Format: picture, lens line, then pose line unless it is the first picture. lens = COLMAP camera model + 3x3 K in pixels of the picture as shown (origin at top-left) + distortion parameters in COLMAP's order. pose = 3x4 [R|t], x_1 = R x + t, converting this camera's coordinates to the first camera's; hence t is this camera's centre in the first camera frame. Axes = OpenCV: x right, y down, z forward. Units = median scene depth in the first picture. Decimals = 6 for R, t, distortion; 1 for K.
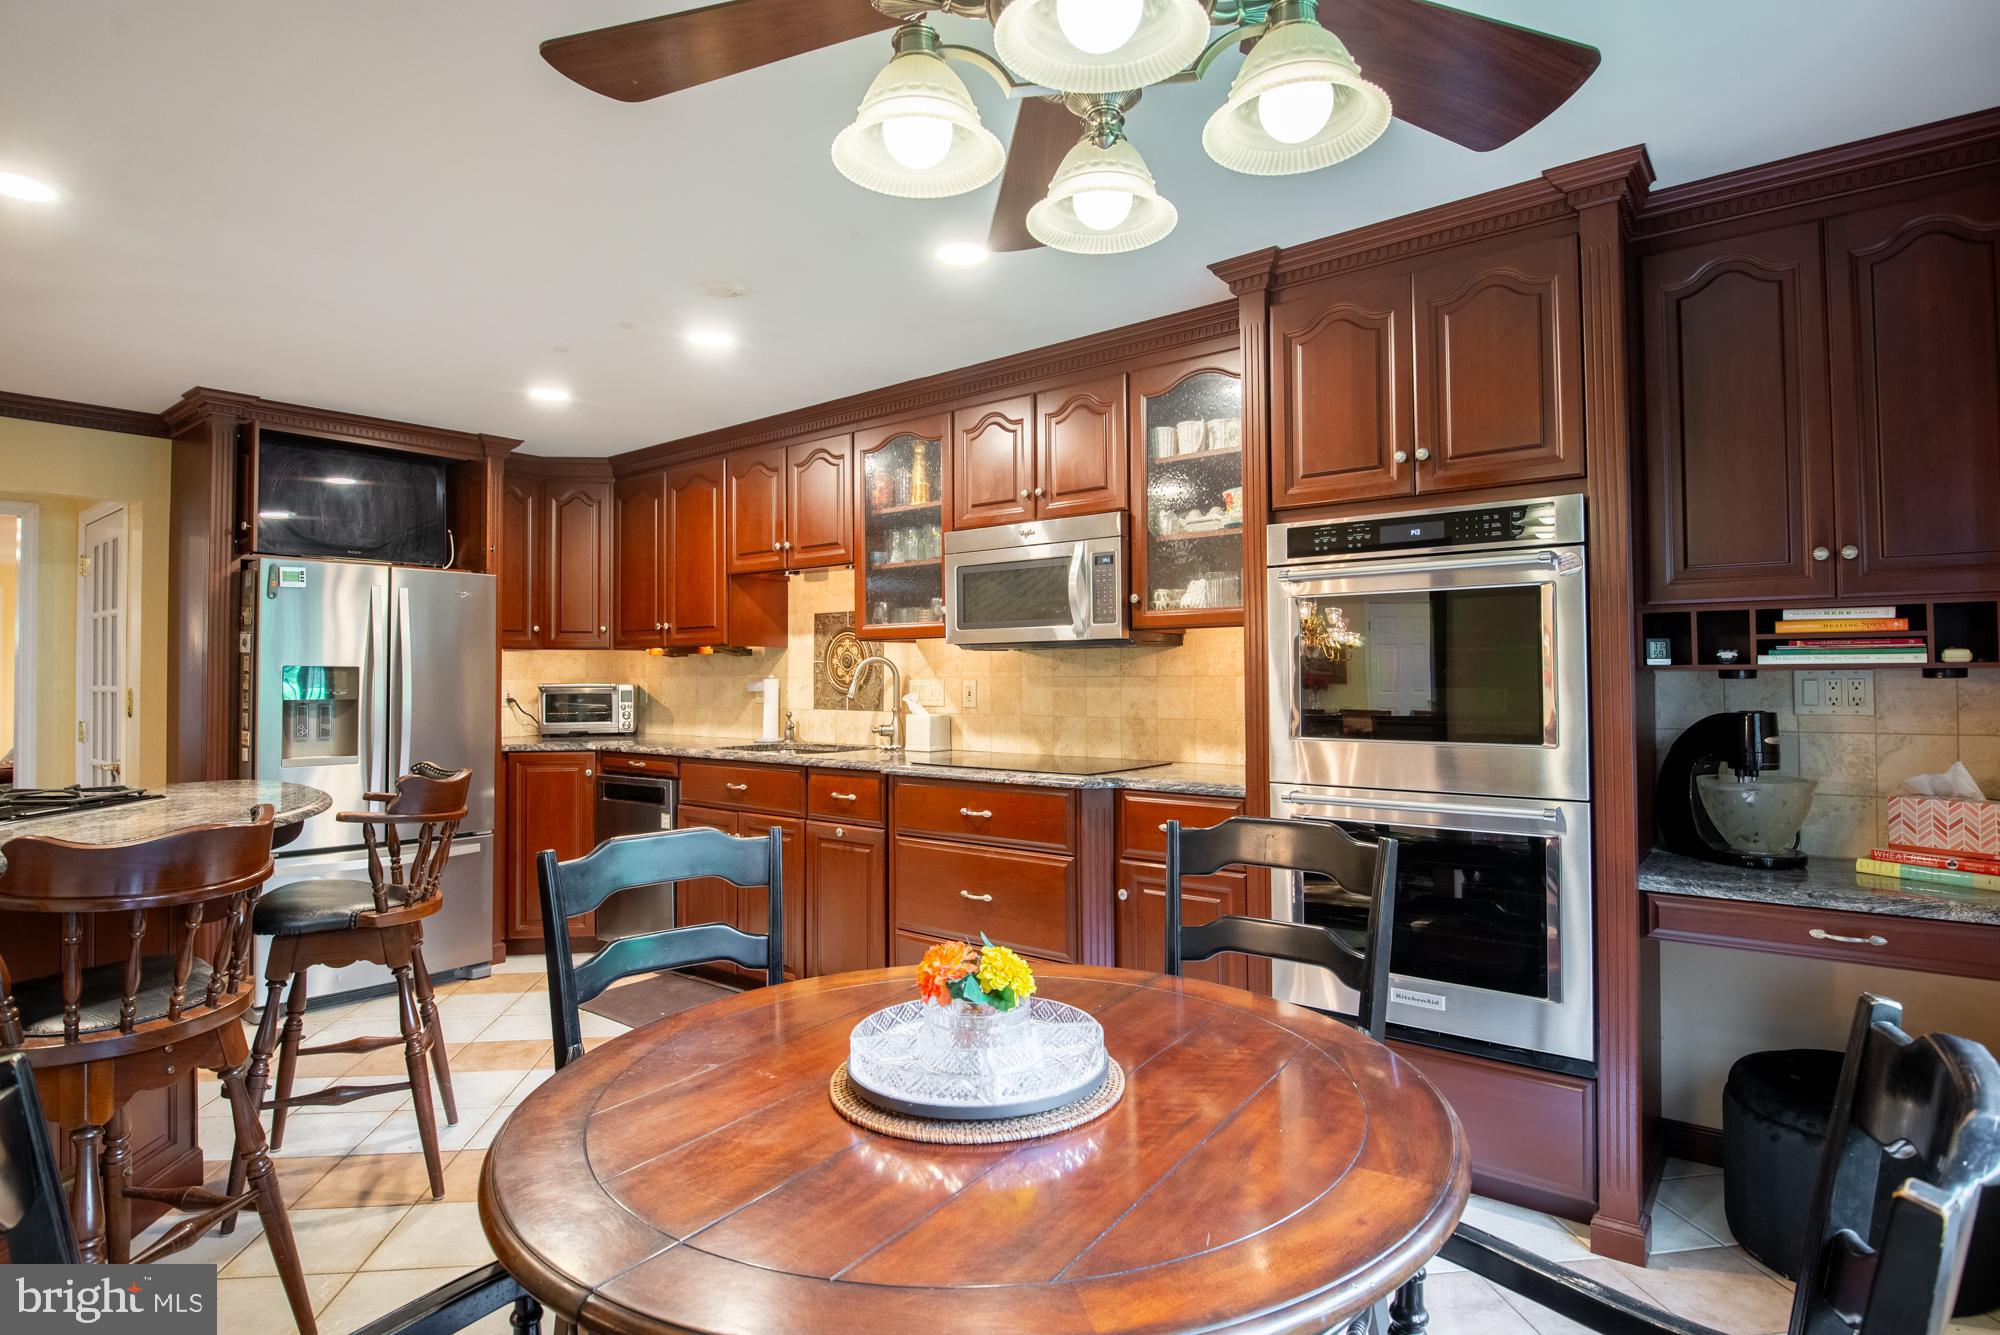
lens RADIAL K [[1021.9, 0, 1000.0], [0, 1021.9, 667.5], [0, 0, 1]] dist [-0.013886, 0.000994]
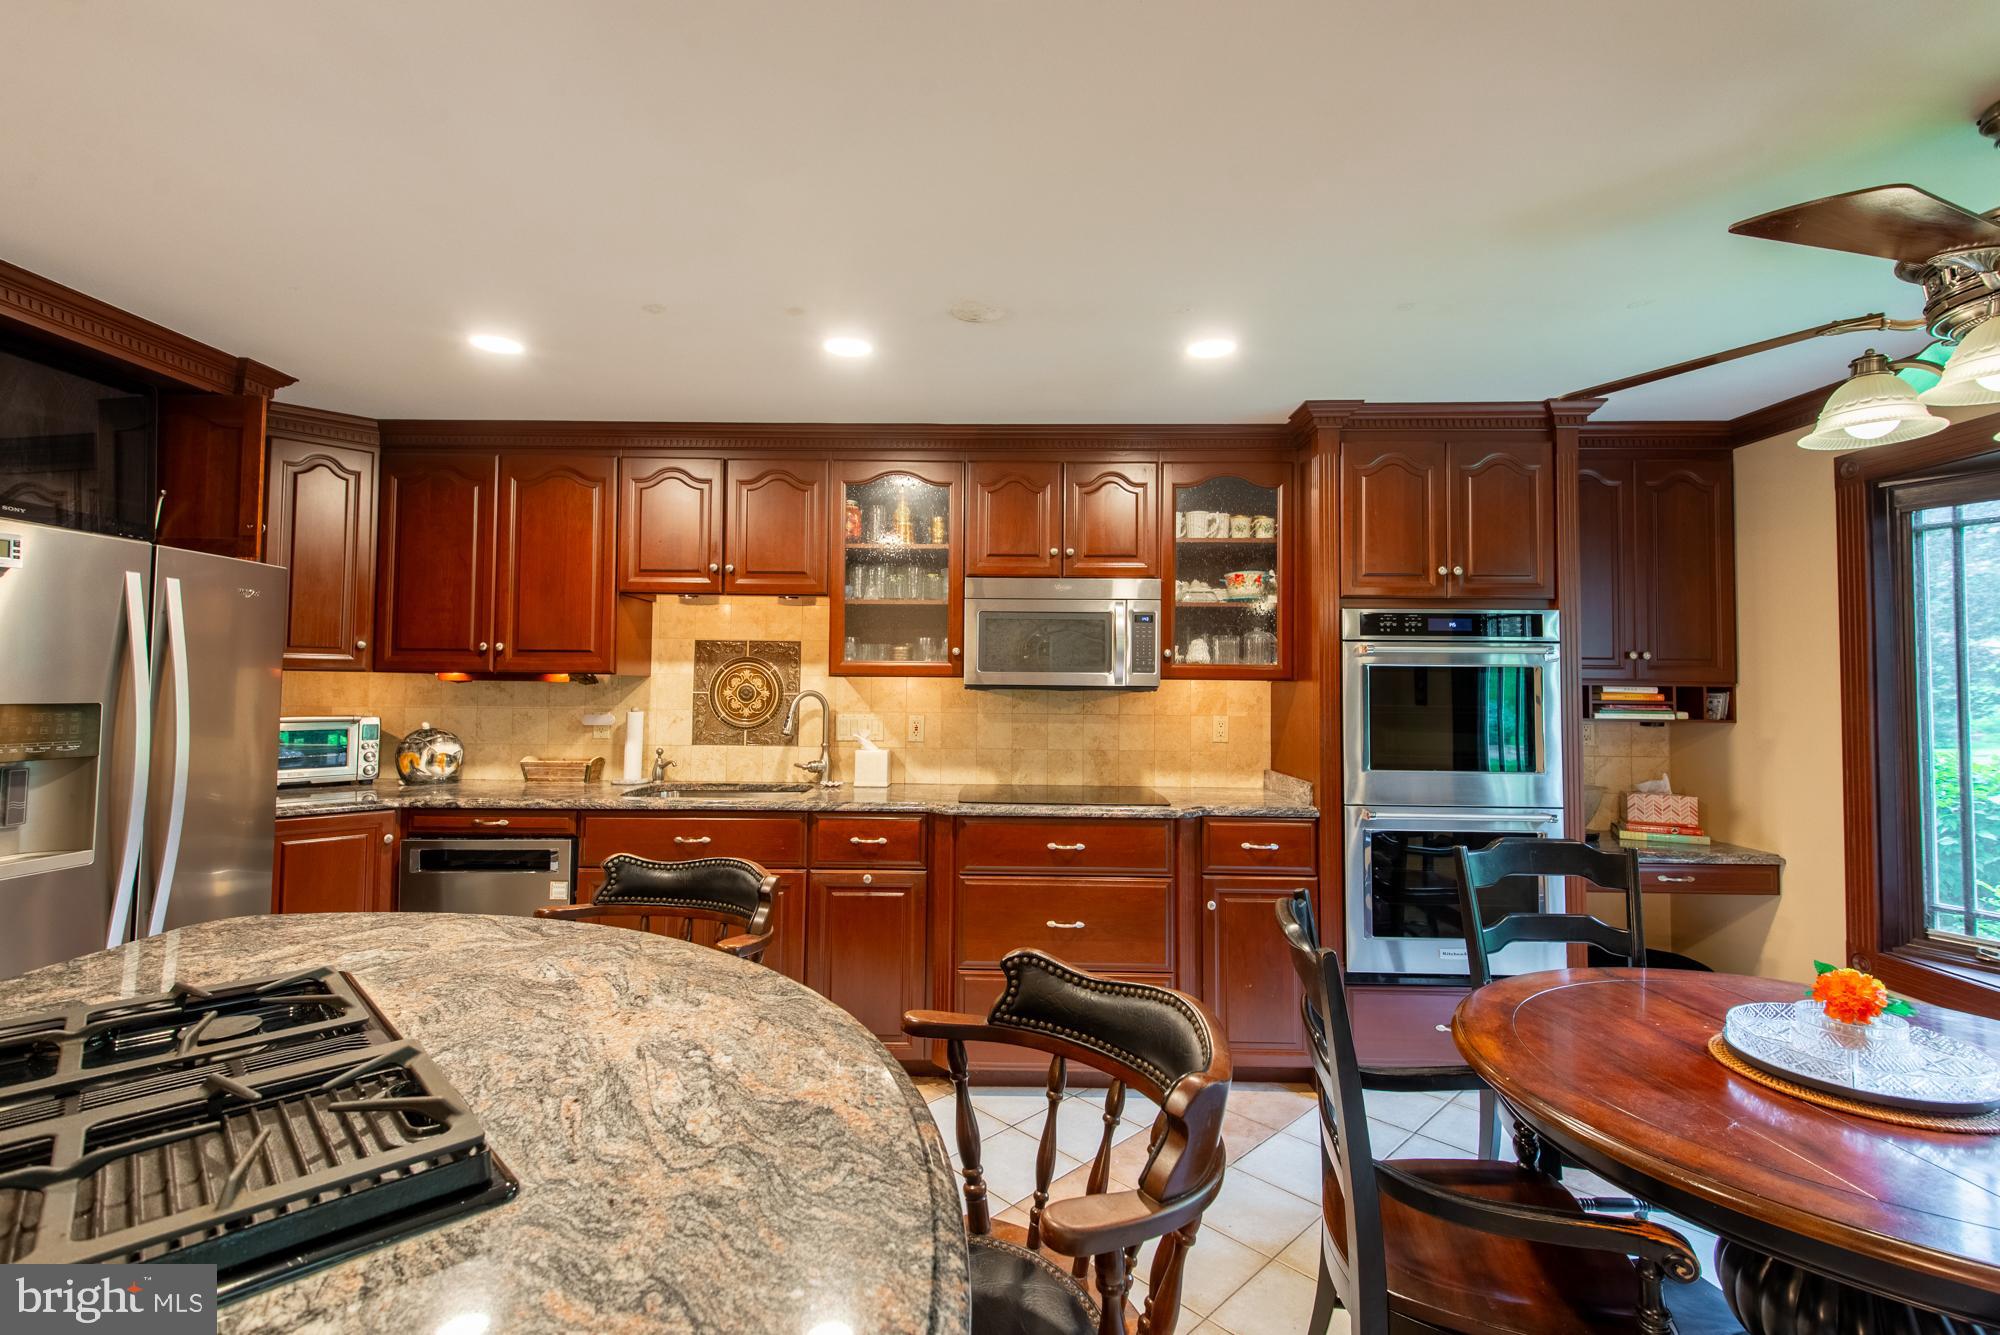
lens RADIAL K [[887.1, 0, 1000.2], [0, 887.1, 656.7], [0, 0, 1]] dist [0.058847, -0.055841]
pose [[0.795149, 0.033652, 0.605480, -0.540125], [-0.020150, 0.999374, -0.029081, -0.024203], [-0.606080, 0.010923, 0.795329, 0.240400]]
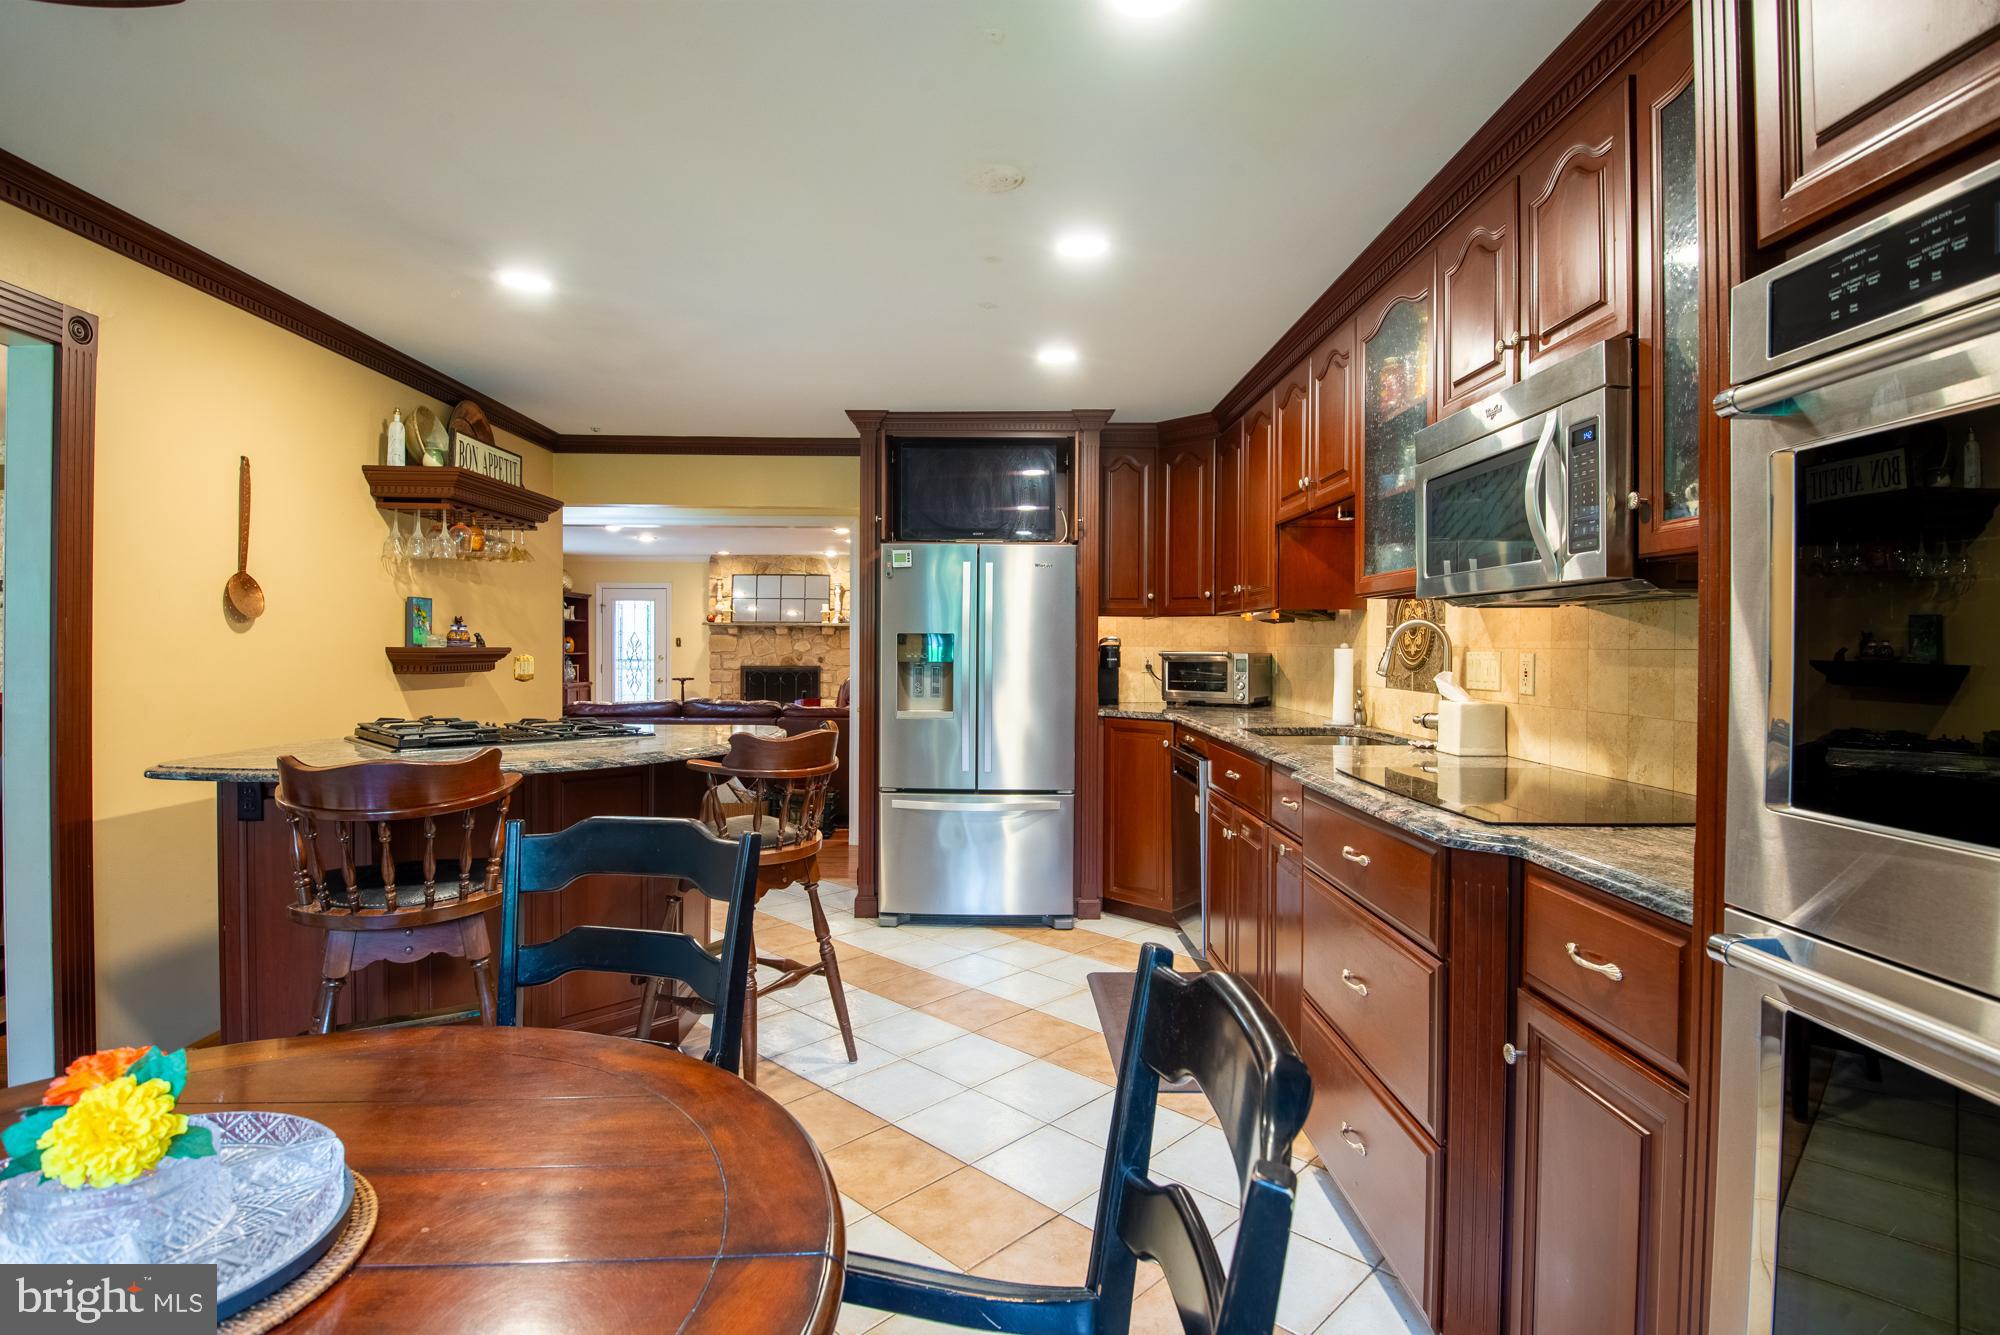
lens RADIAL K [[983.2, 0, 1000.0], [0, 983.2, 667.5], [0, 0, 1]] dist [-0.001497, -0.000273]
pose [[0.623441, 0.024487, -0.781487, 0.268105], [0.000939, 0.999485, 0.032068, 0.001071], [0.781870, -0.020726, 0.623097, 0.358077]]
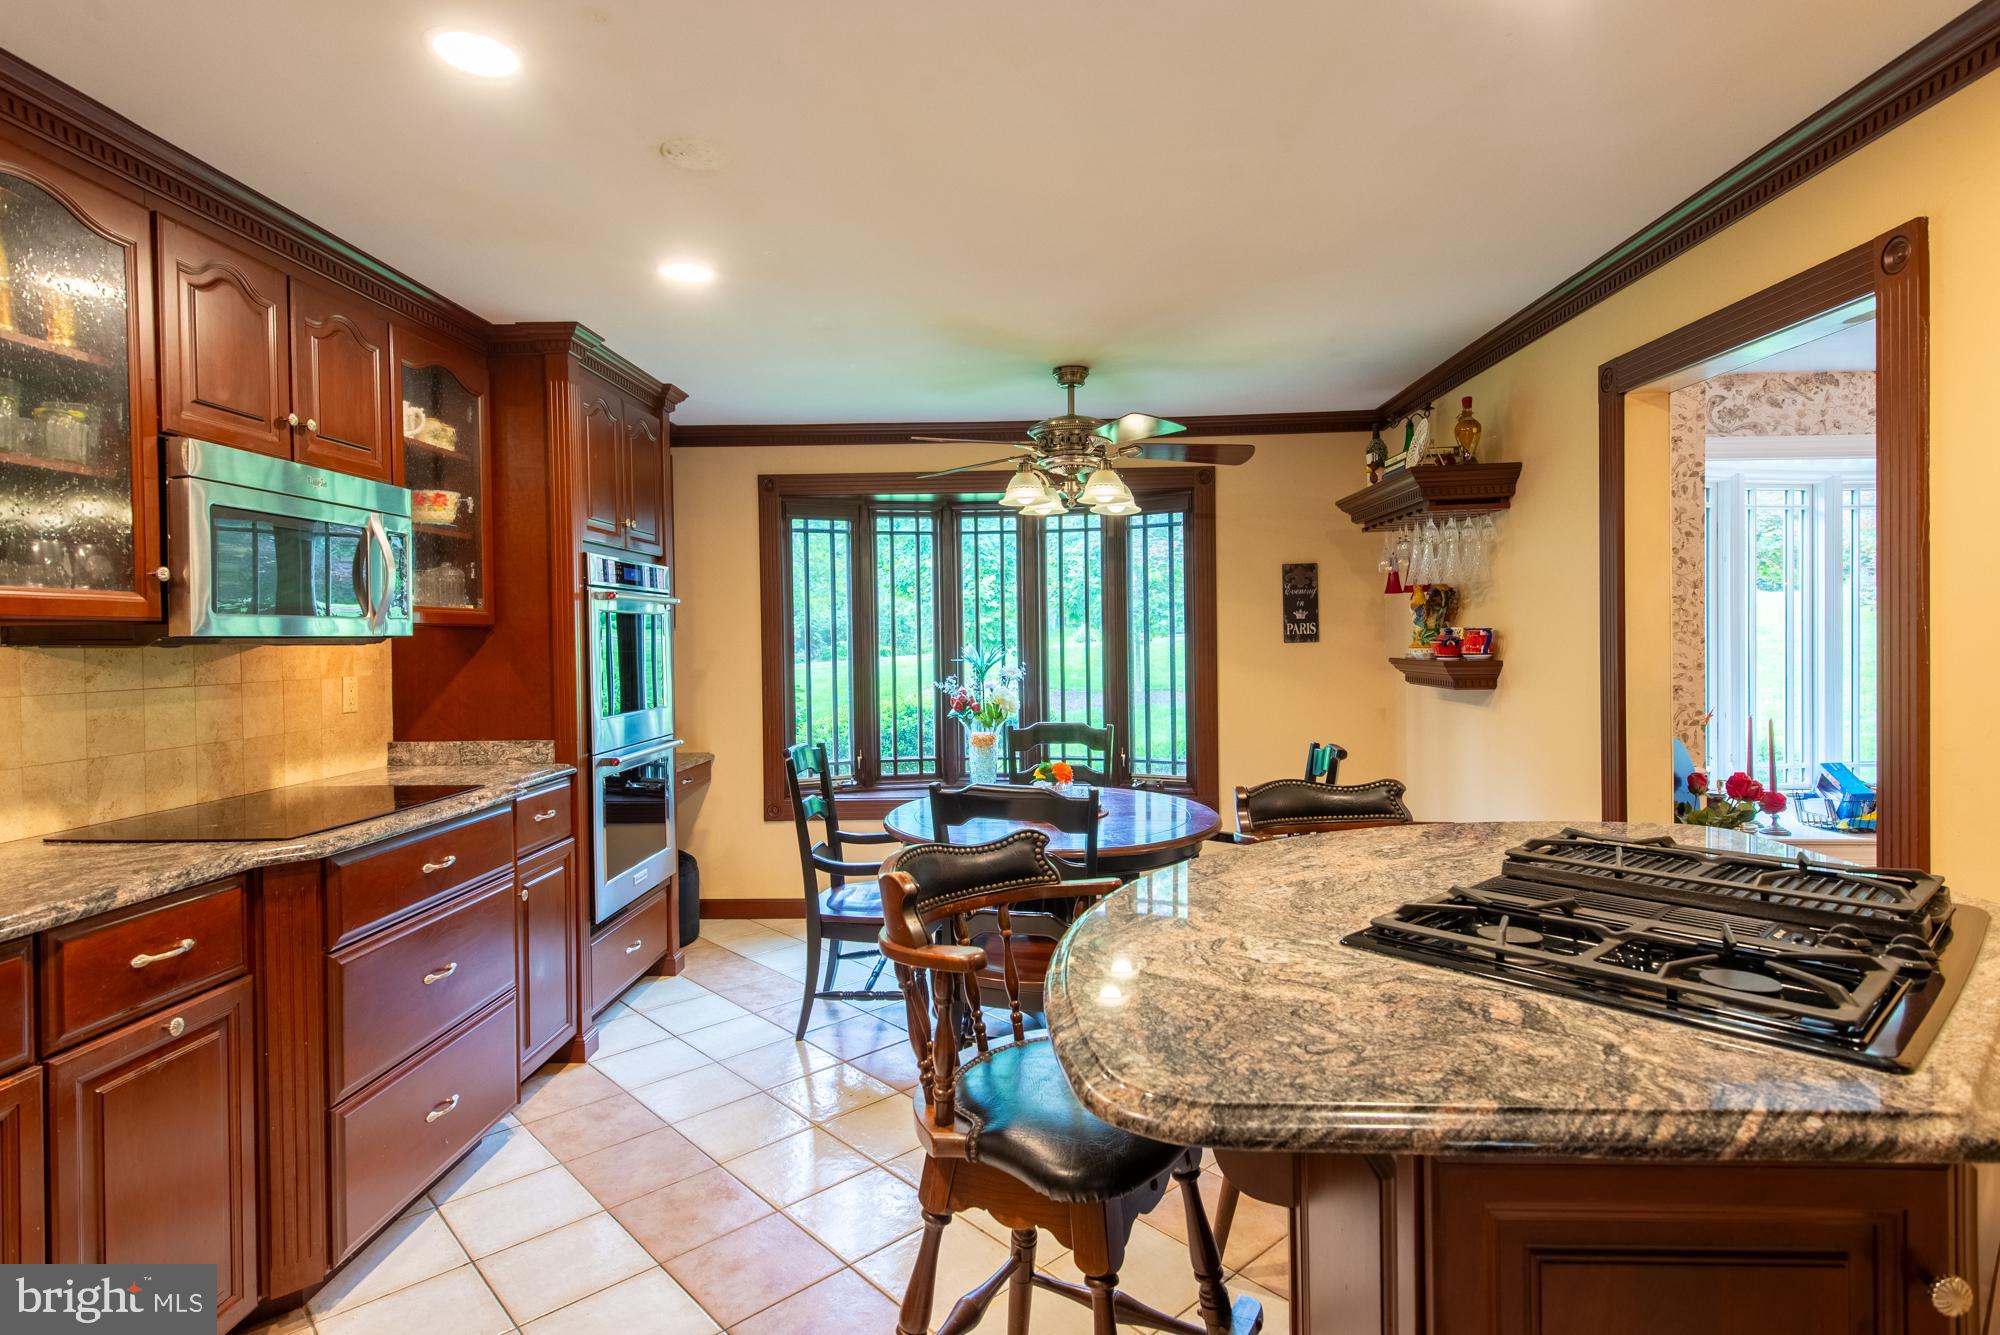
lens RADIAL K [[1021.9, 0, 1000.0], [0, 1021.9, 667.5], [0, 0, 1]] dist [-0.013886, 0.000994]
pose [[-0.581319, -0.013309, 0.813567, -0.723731], [0.006346, 0.999762, 0.020889, -0.014135], [-0.813651, 0.017306, -0.581096, 0.903709]]
